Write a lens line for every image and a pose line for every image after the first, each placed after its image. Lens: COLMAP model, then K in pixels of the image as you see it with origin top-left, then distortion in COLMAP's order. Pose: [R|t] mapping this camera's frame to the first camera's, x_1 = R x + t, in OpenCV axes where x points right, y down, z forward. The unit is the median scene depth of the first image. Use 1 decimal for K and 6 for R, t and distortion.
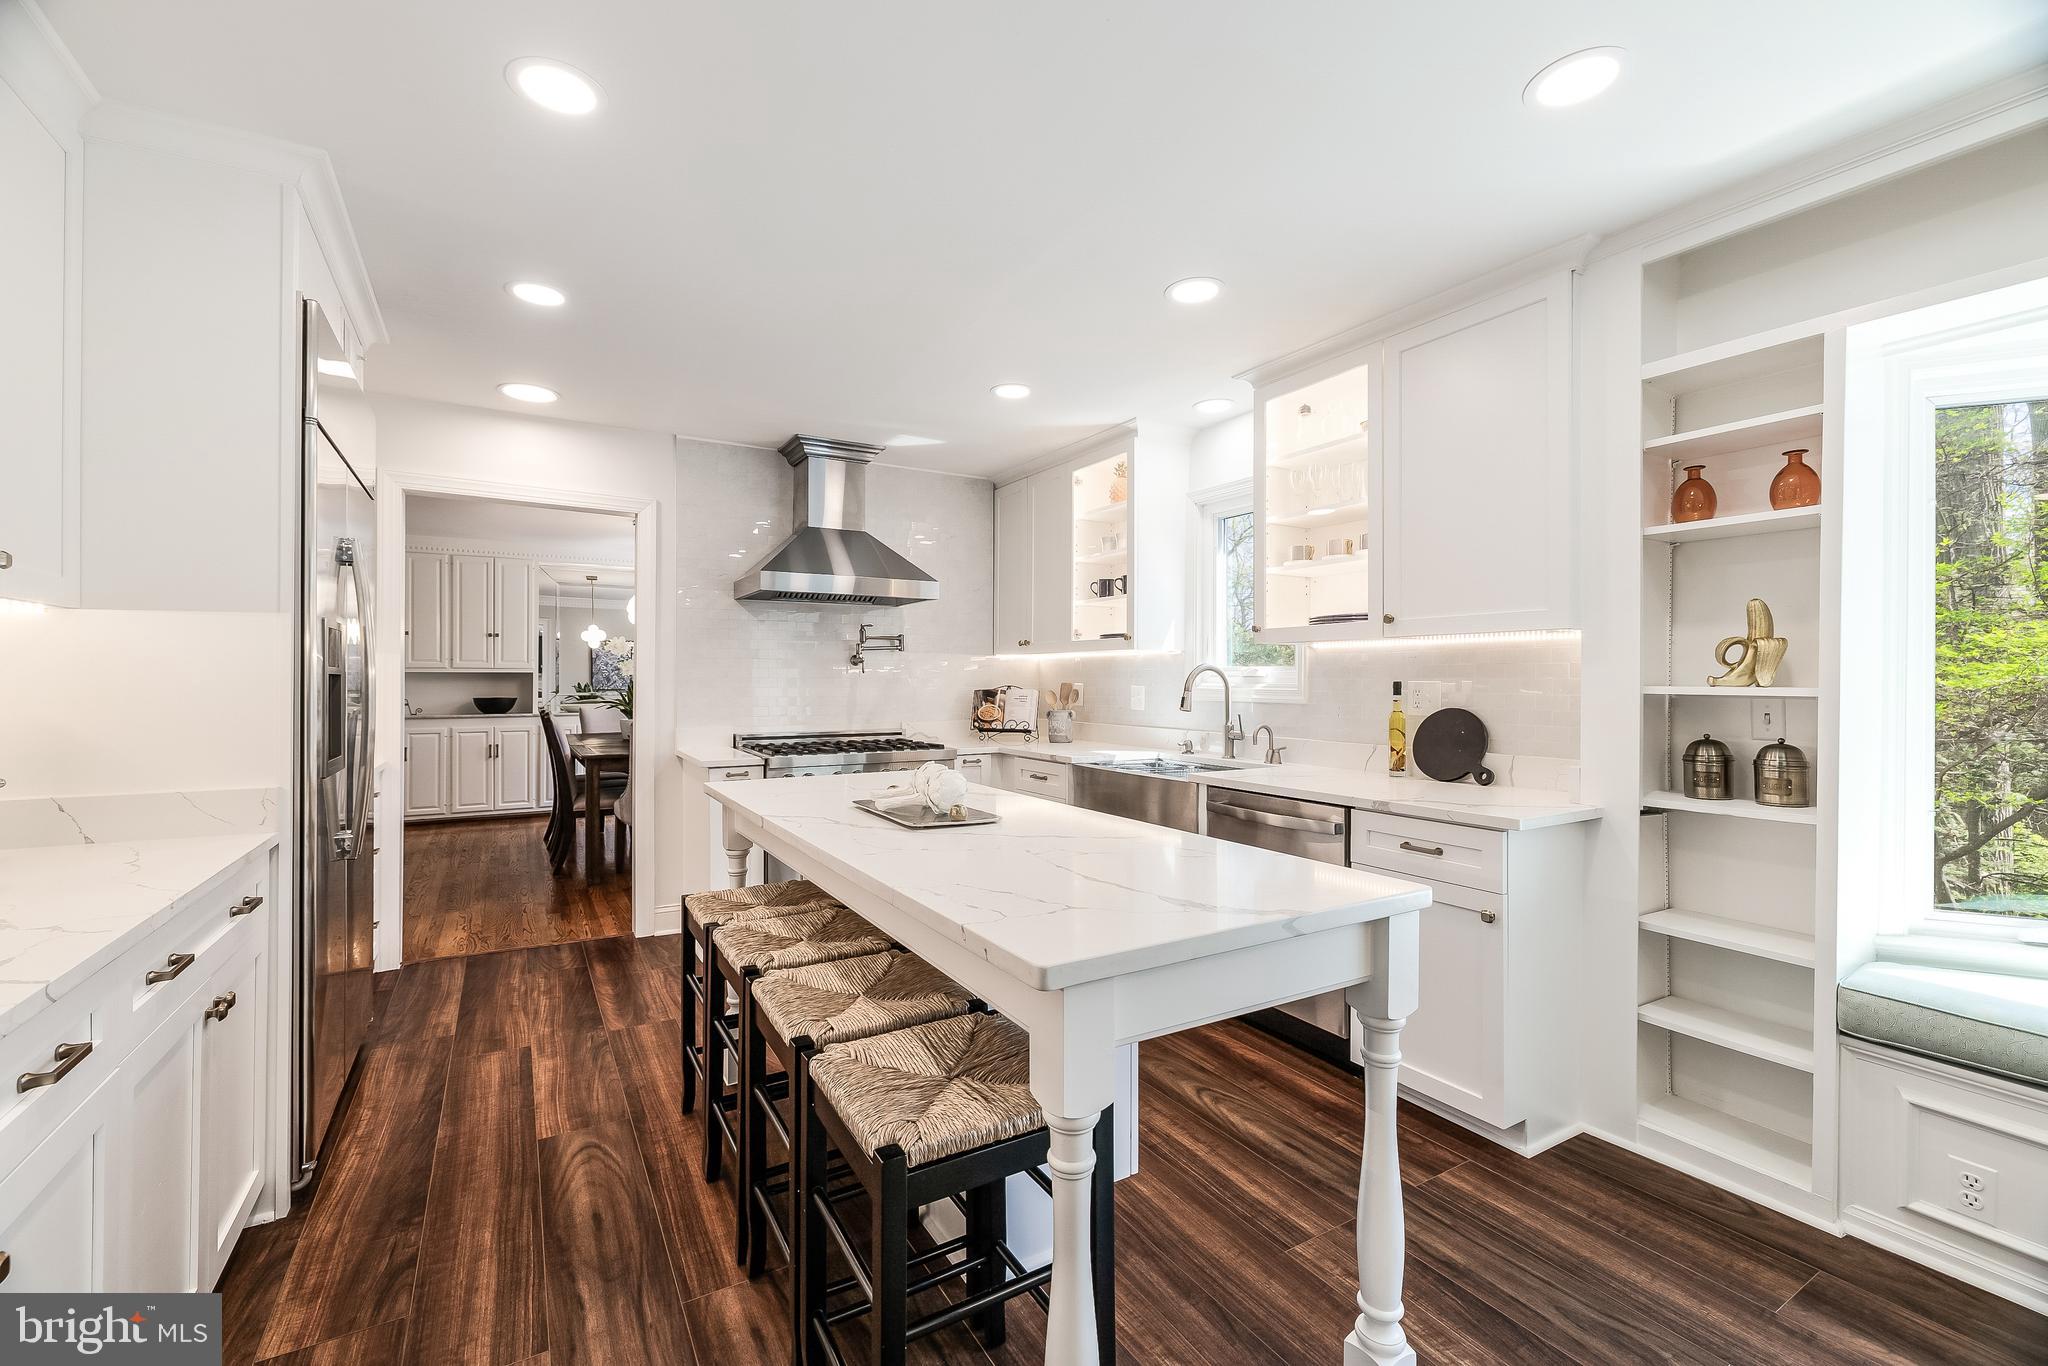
lens RADIAL K [[844.2, 0, 1028.3], [0, 844.2, 675.7], [0, 0, 1]] dist [0.000879, 0.000221]
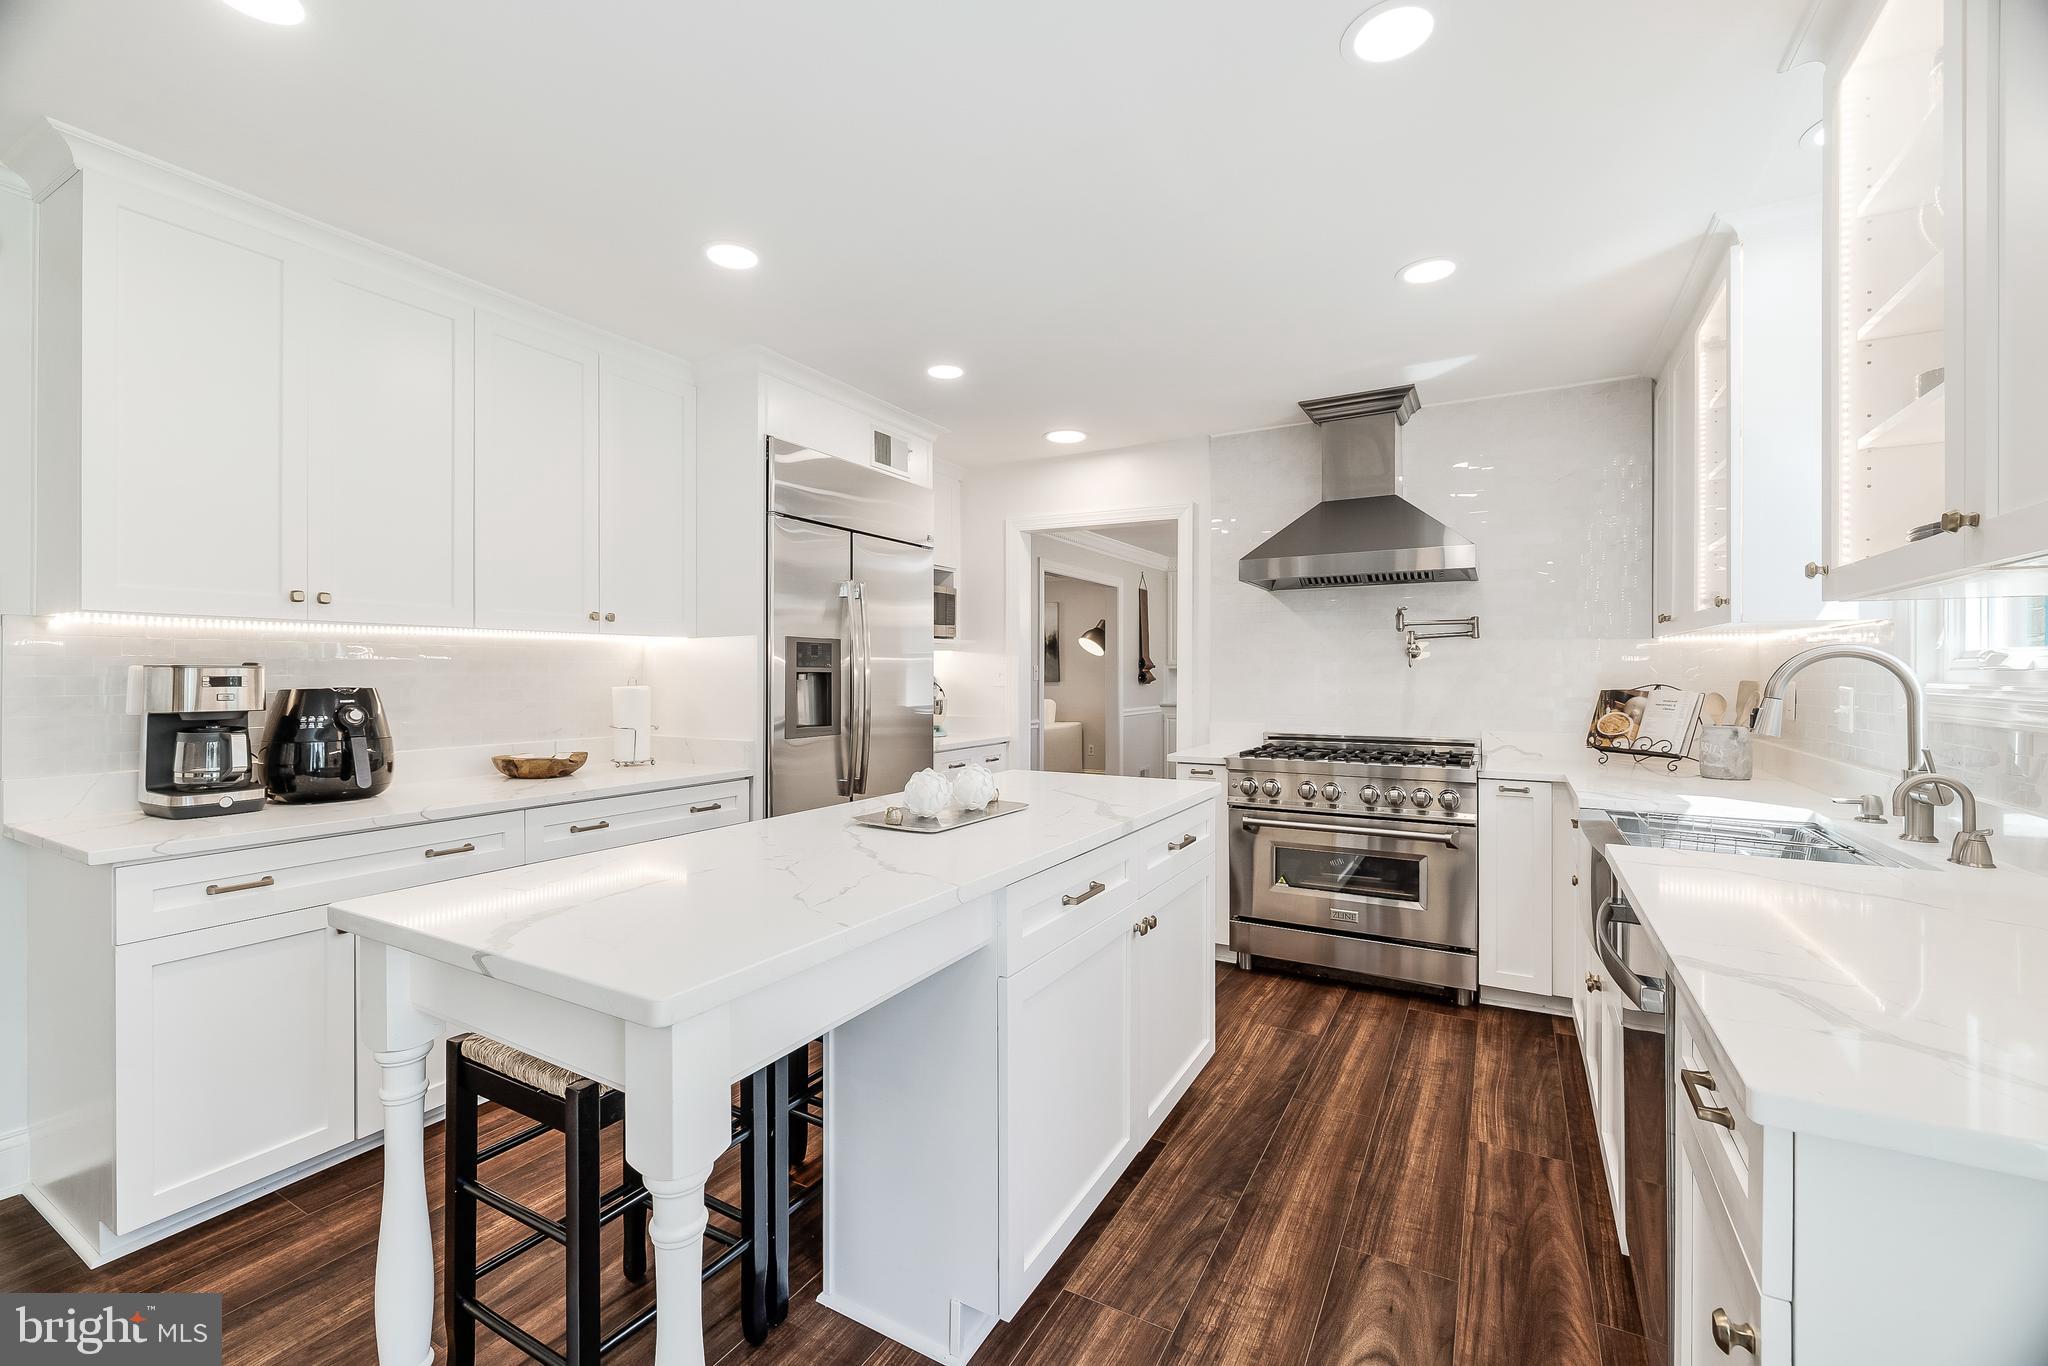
lens RADIAL K [[844.2, 0, 1024.0], [0, 844.2, 692.8], [0, 0, 1]] dist [0.000879, 0.000221]
pose [[0.487938, 0.019488, -0.872661, 0.415117], [0.004975, 0.999672, 0.025107, -0.001024], [0.872864, -0.016592, 0.487682, 0.339412]]
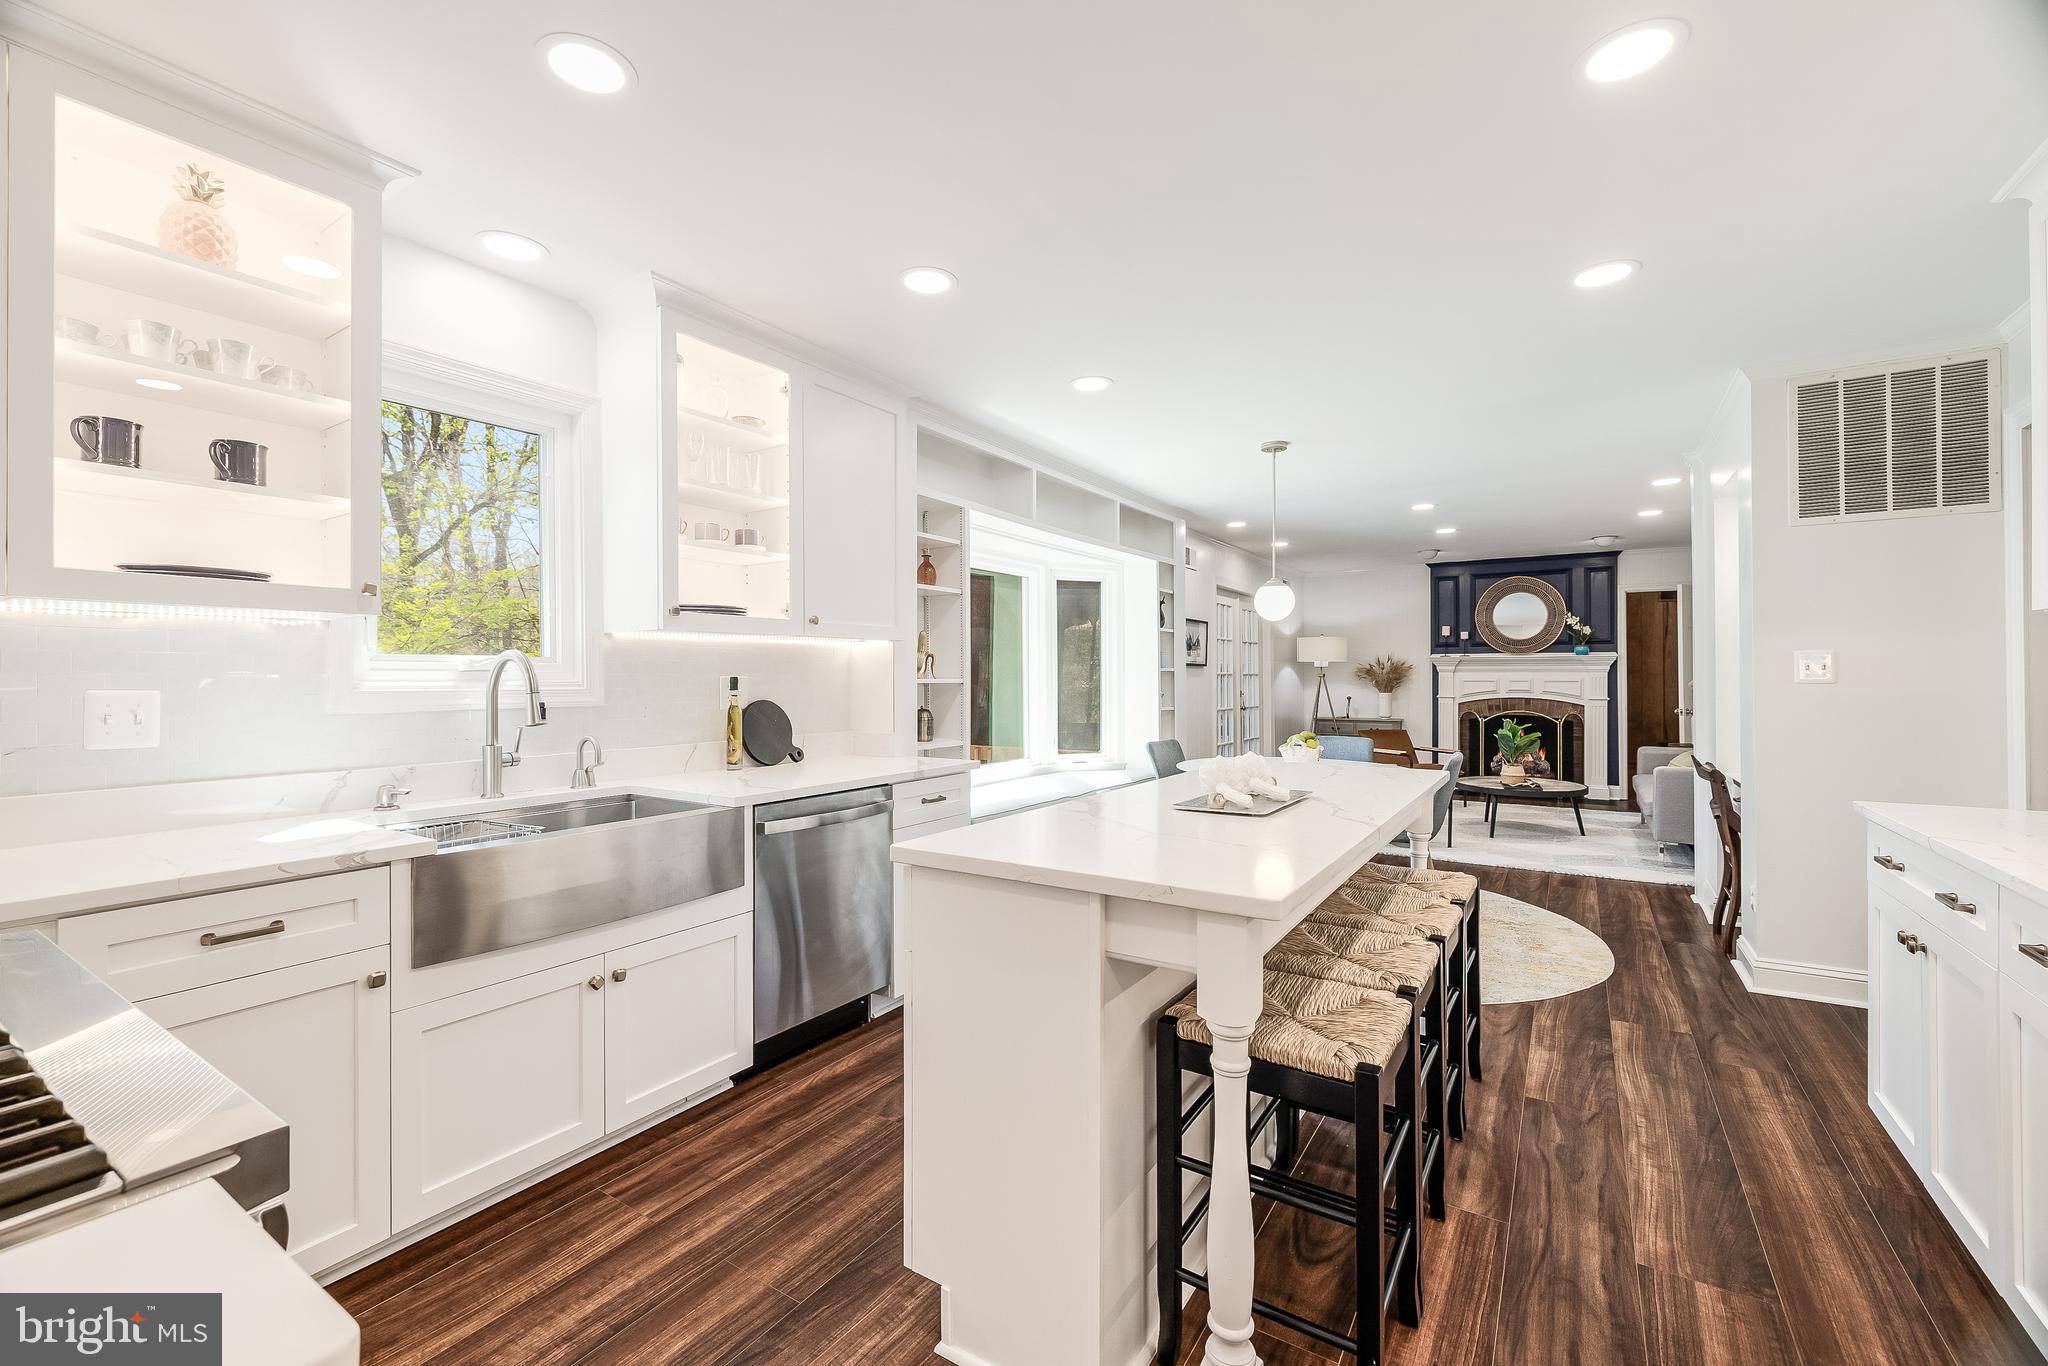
lens RADIAL K [[844.2, 0, 1001.9], [0, 844.2, 672.7], [0, 0, 1]] dist [0.000879, 0.000221]
pose [[-0.412311, 0.002290, 0.911040, -0.524870], [-0.003325, 0.999986, -0.004019, 0.004142], [-0.911037, -0.004687, -0.412298, 0.942688]]
